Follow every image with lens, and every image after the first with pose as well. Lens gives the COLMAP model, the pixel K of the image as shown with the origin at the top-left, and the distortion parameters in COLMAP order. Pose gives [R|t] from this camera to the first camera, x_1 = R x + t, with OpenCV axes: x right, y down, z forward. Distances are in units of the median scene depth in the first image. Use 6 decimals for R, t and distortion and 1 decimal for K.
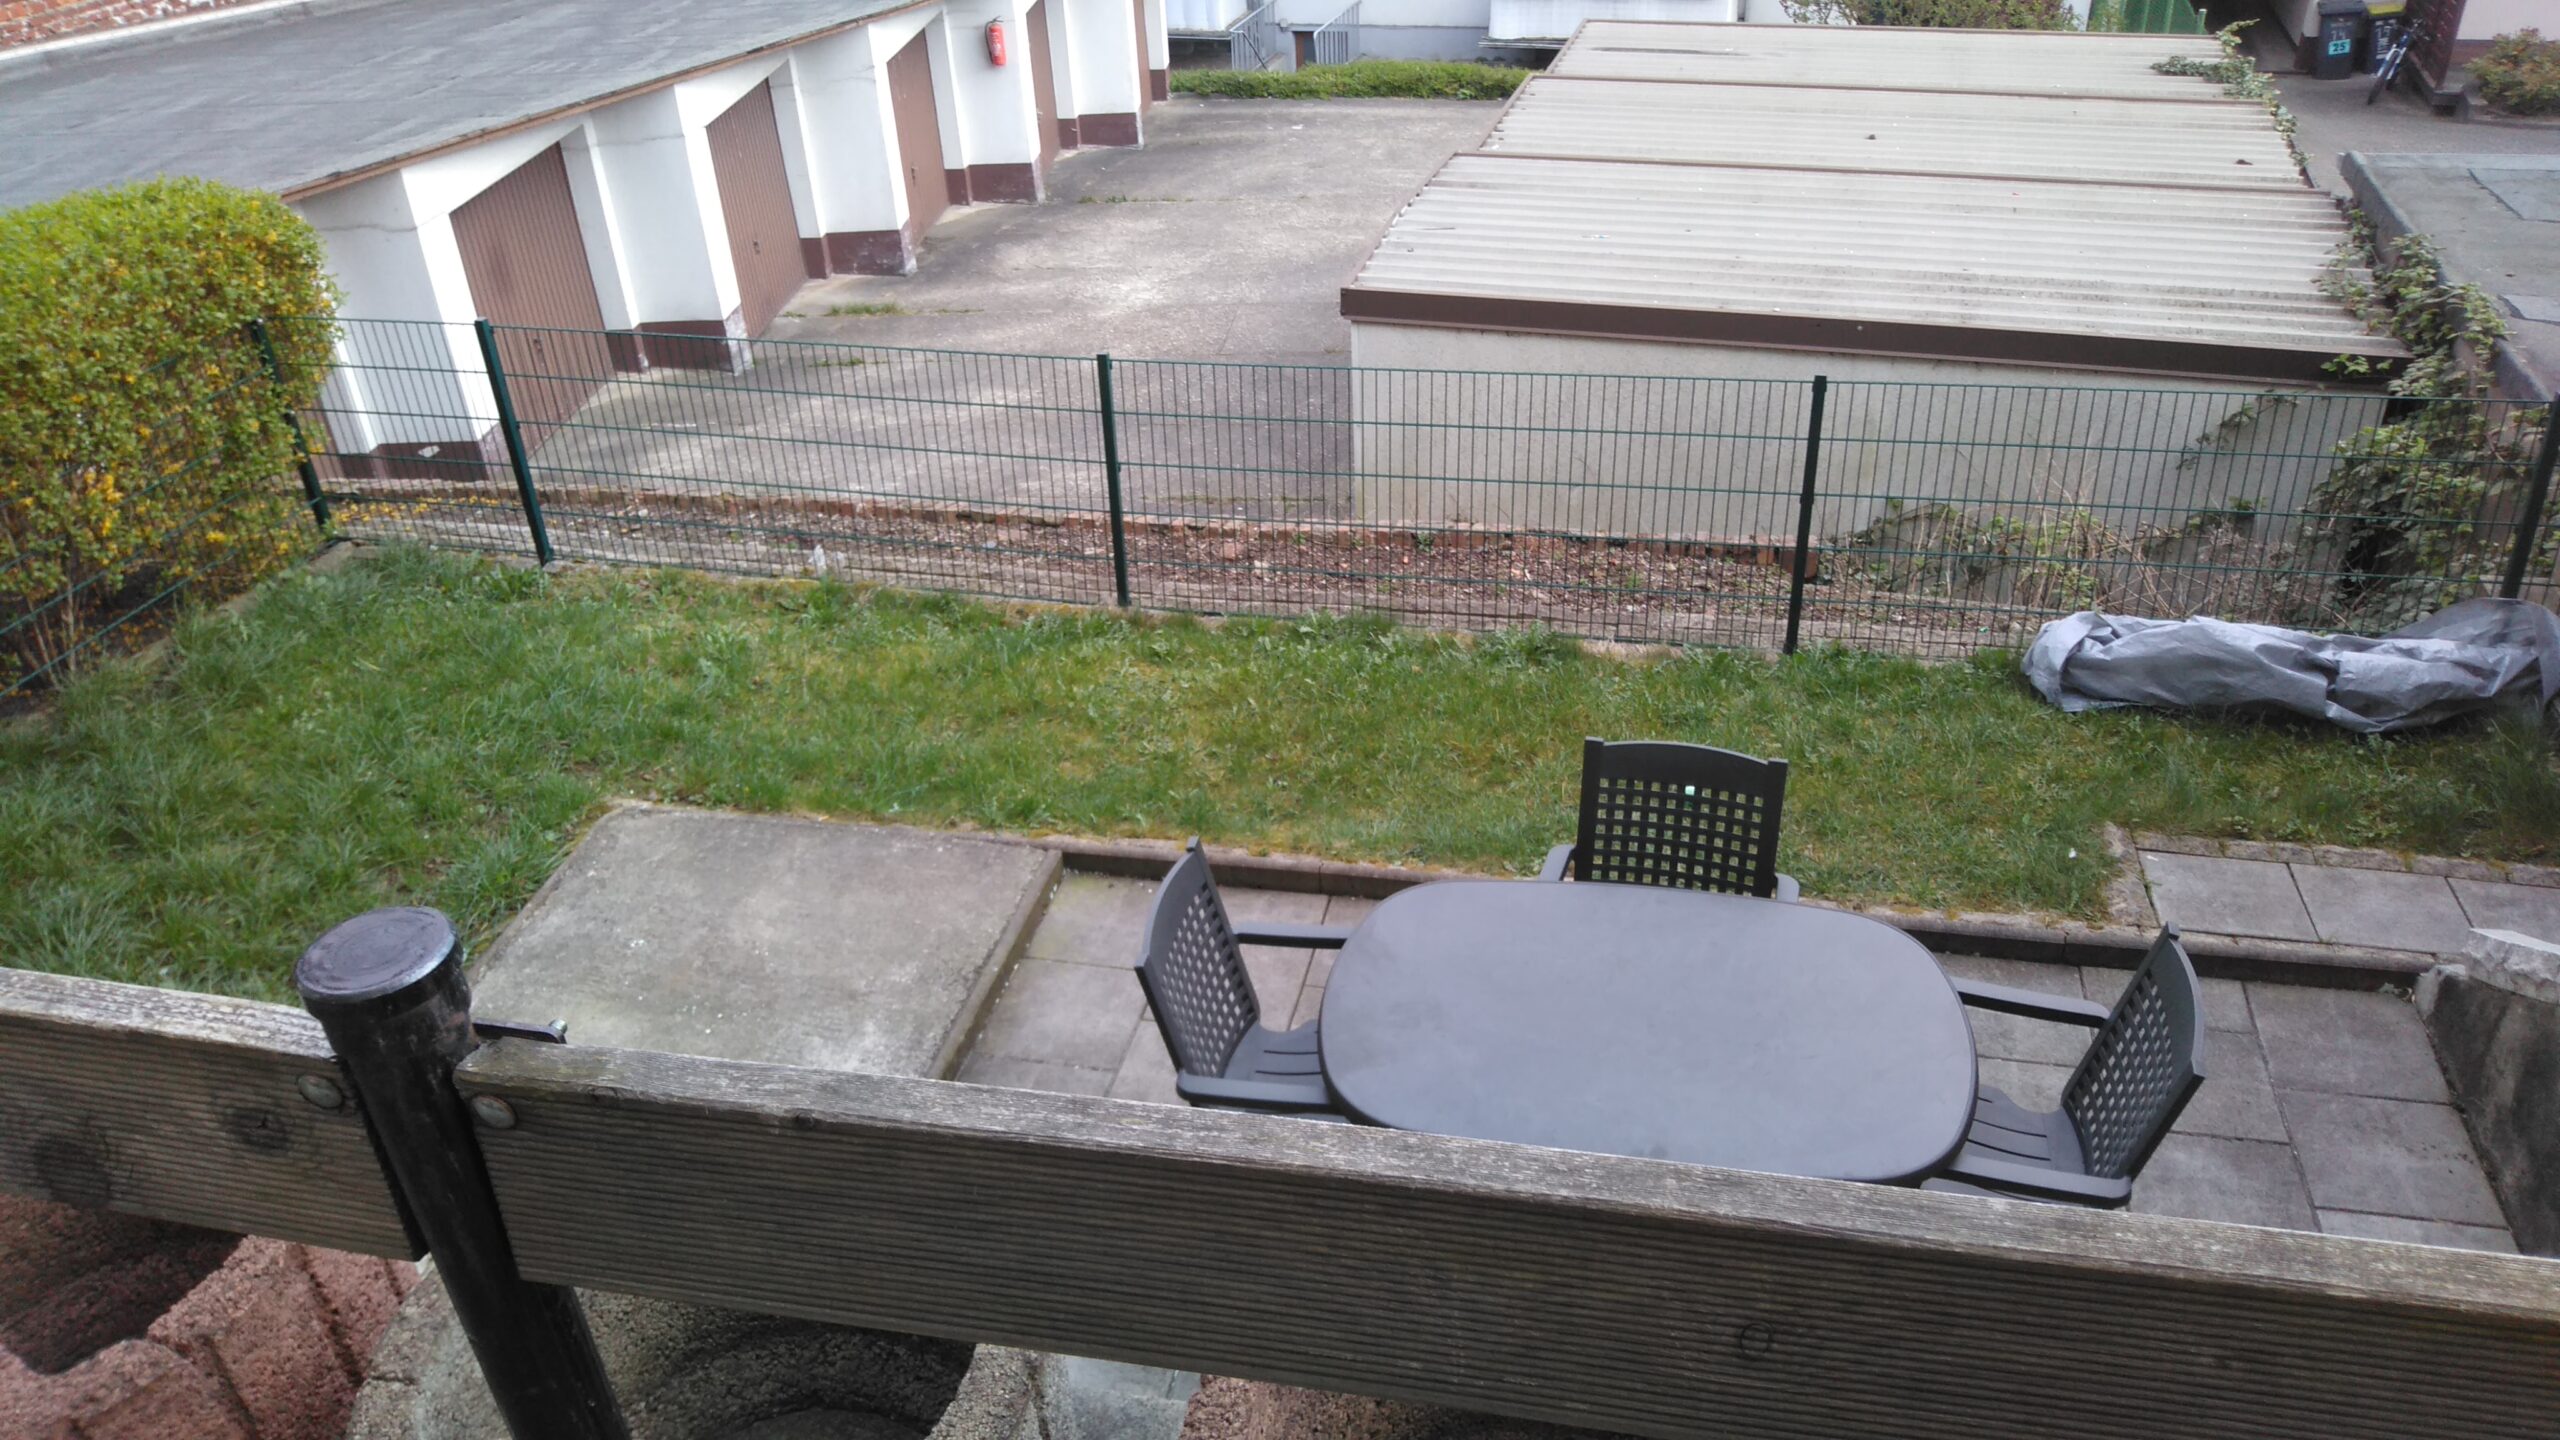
lens RADIAL K [[1907.3, 0, 1285.1], [0, 1907.3, 714.1], [0, 0, 1]] dist [0.008819, -0.020437]
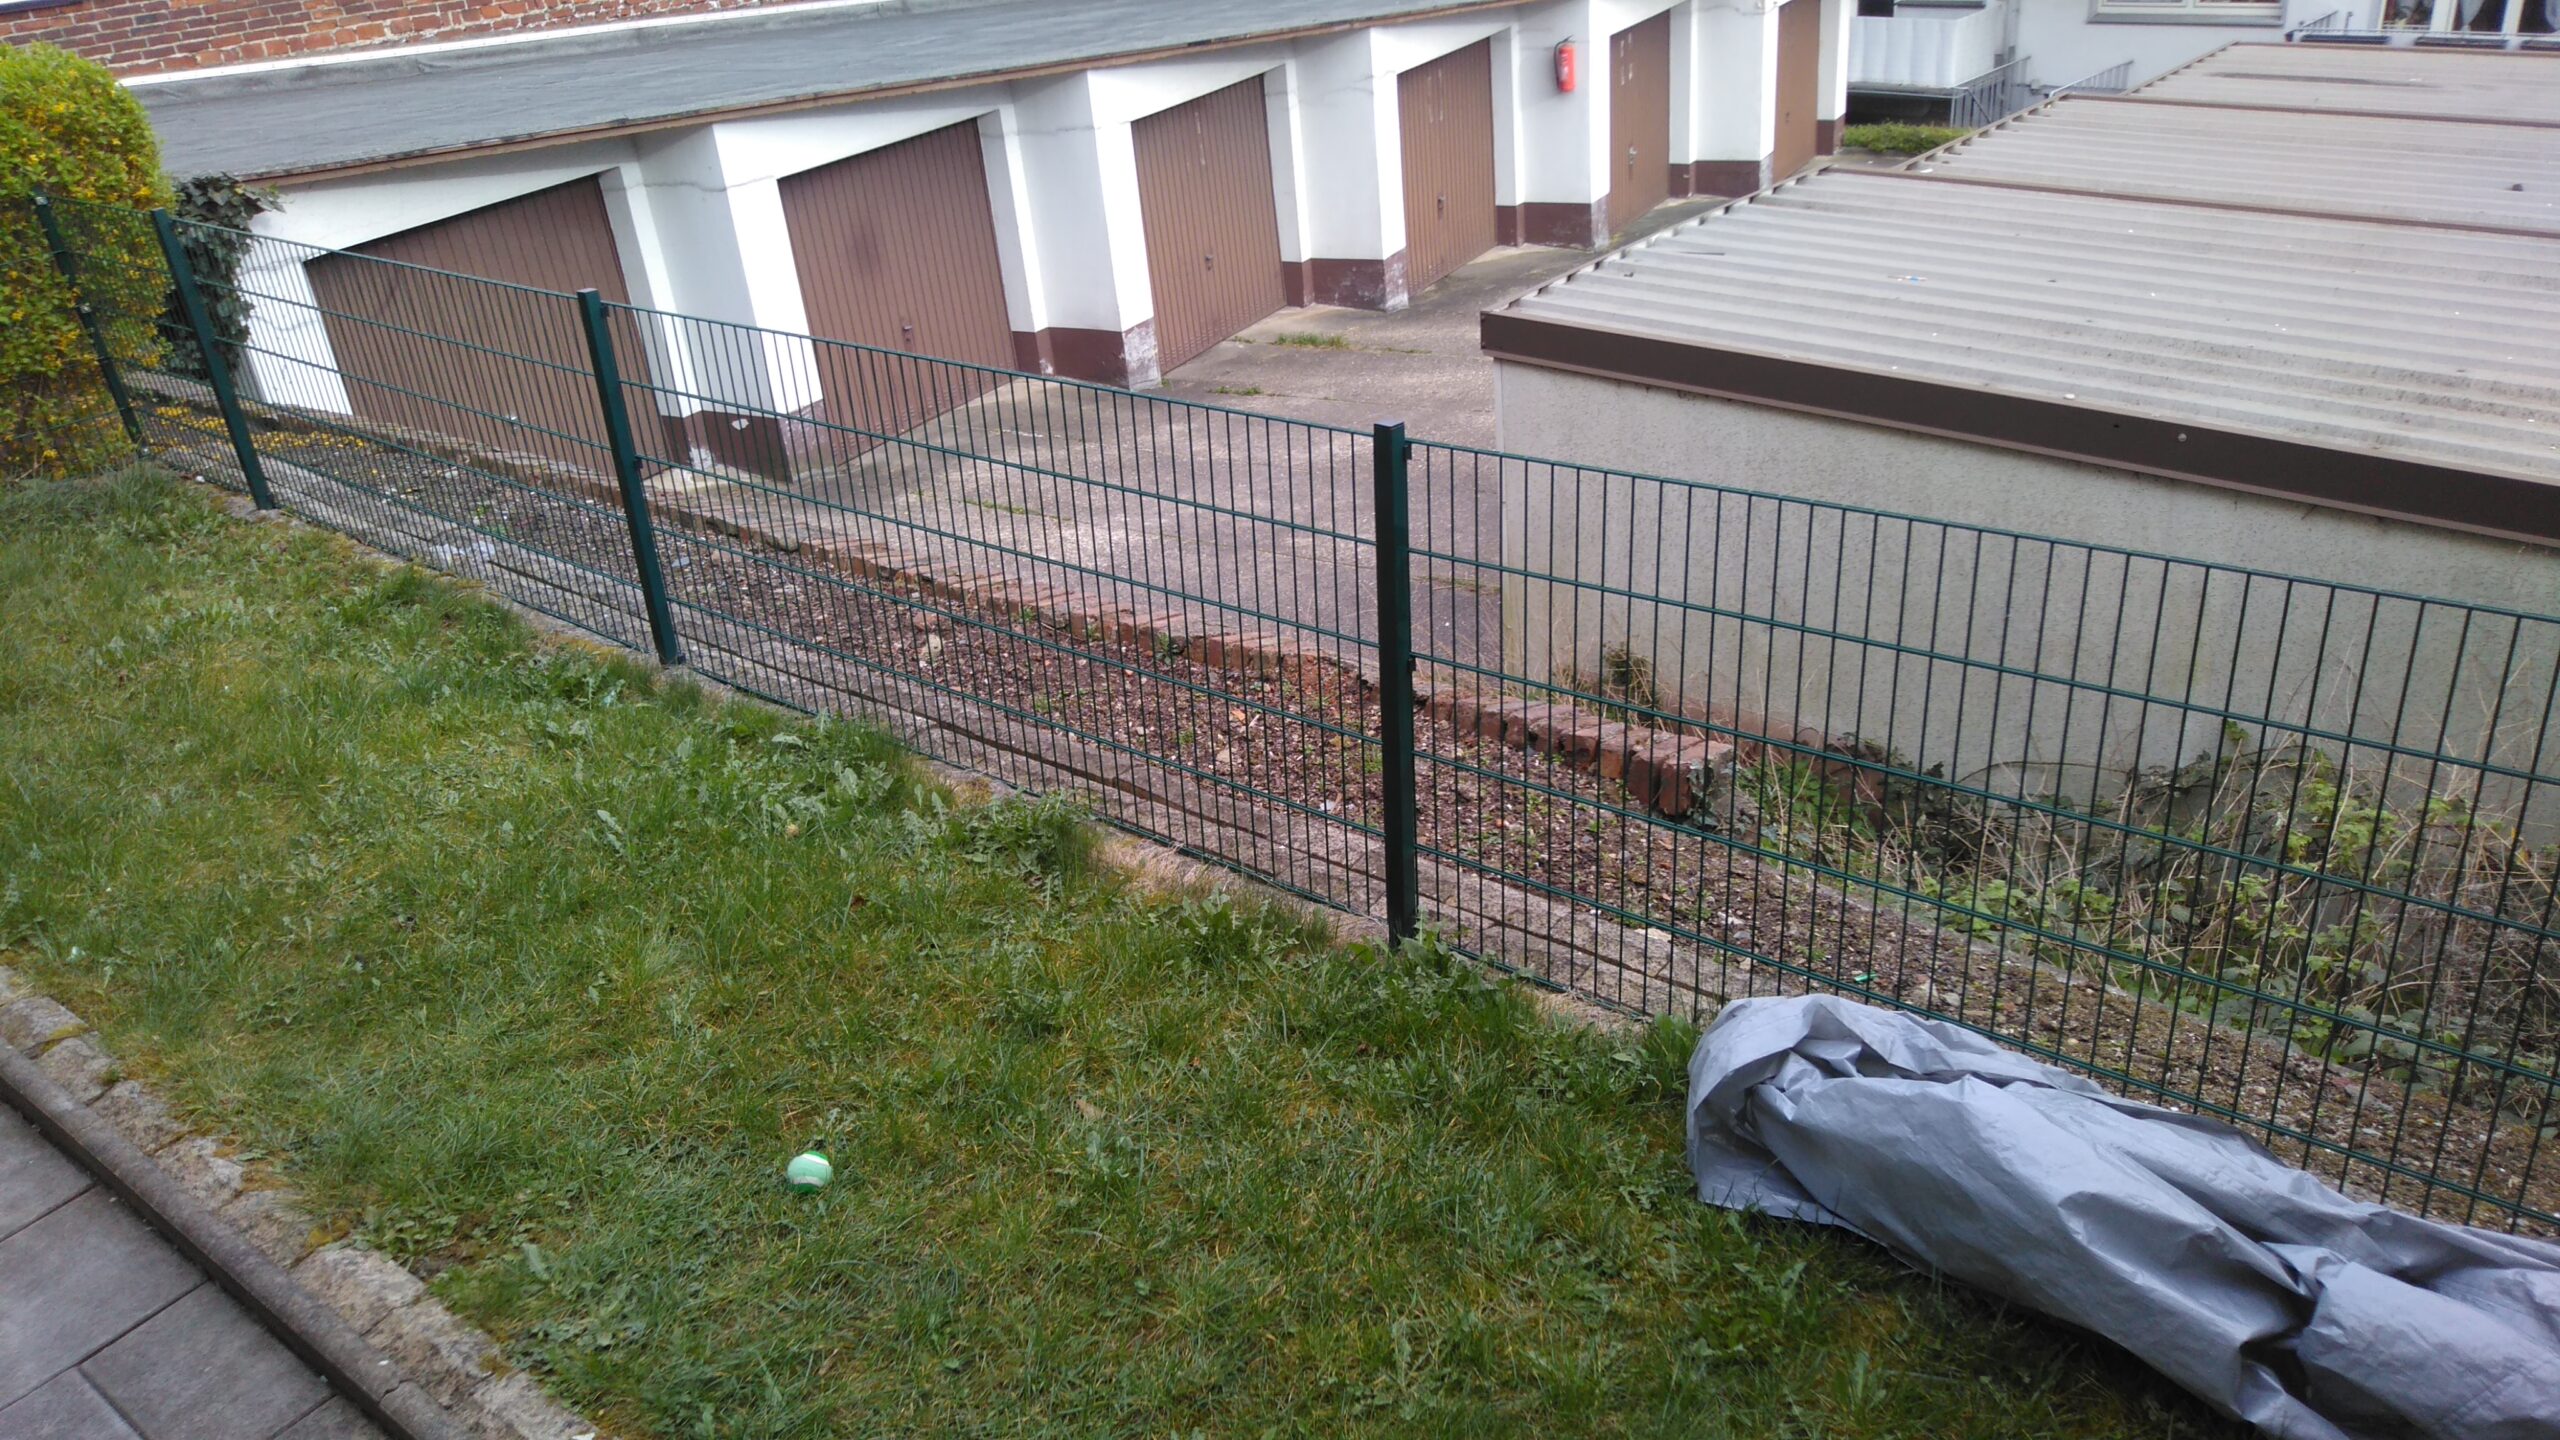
lens RADIAL K [[1907.3, 0, 1290.7], [0, 1907.3, 721.2], [0, 0, 1]] dist [0.008819, -0.020437]
pose [[0.891086, 0.174957, -0.418754, 0.195204], [-0.192902, 0.981218, -0.000529, -0.037550], [0.410797, 0.081249, 0.908099, 0.215014]]
